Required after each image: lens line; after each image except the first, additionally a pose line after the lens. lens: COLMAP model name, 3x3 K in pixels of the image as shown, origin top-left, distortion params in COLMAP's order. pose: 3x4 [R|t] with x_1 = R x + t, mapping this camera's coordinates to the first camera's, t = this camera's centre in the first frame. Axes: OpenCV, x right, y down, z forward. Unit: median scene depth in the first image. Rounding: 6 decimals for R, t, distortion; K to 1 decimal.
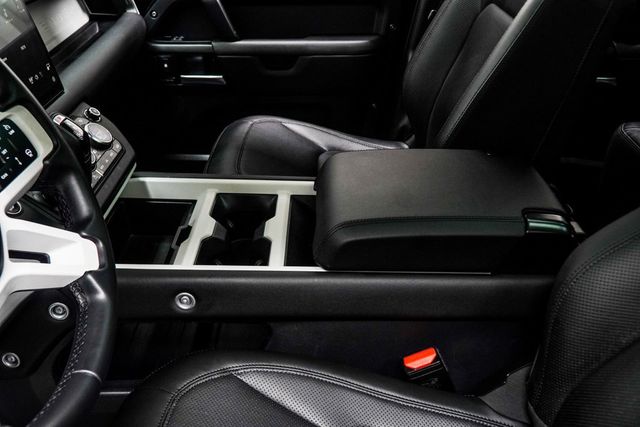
lens RADIAL K [[576.1, 0, 320.0], [0, 576.1, 213.5], [0, 0, 1]] dist [-0.008702, -0.004362]
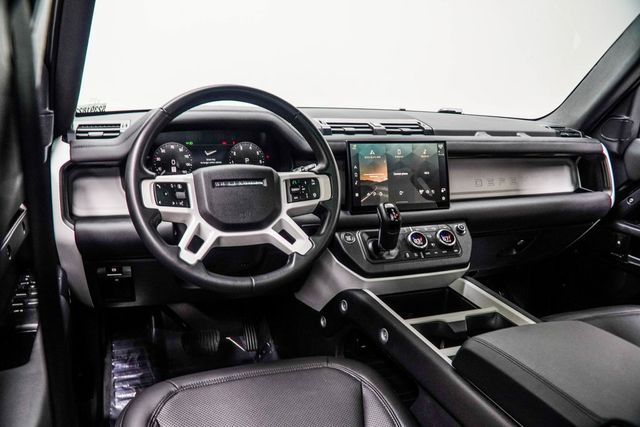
lens RADIAL K [[529.1, 0, 320.0], [0, 529.1, 213.5], [0, 0, 1]] dist [-0.003880, 0.002579]
pose [[0.377957, 0.233778, -0.895821, 0.856101], [-0.500392, 0.865673, 0.014789, -0.058055], [0.778945, 0.442672, 0.444168, 0.122506]]
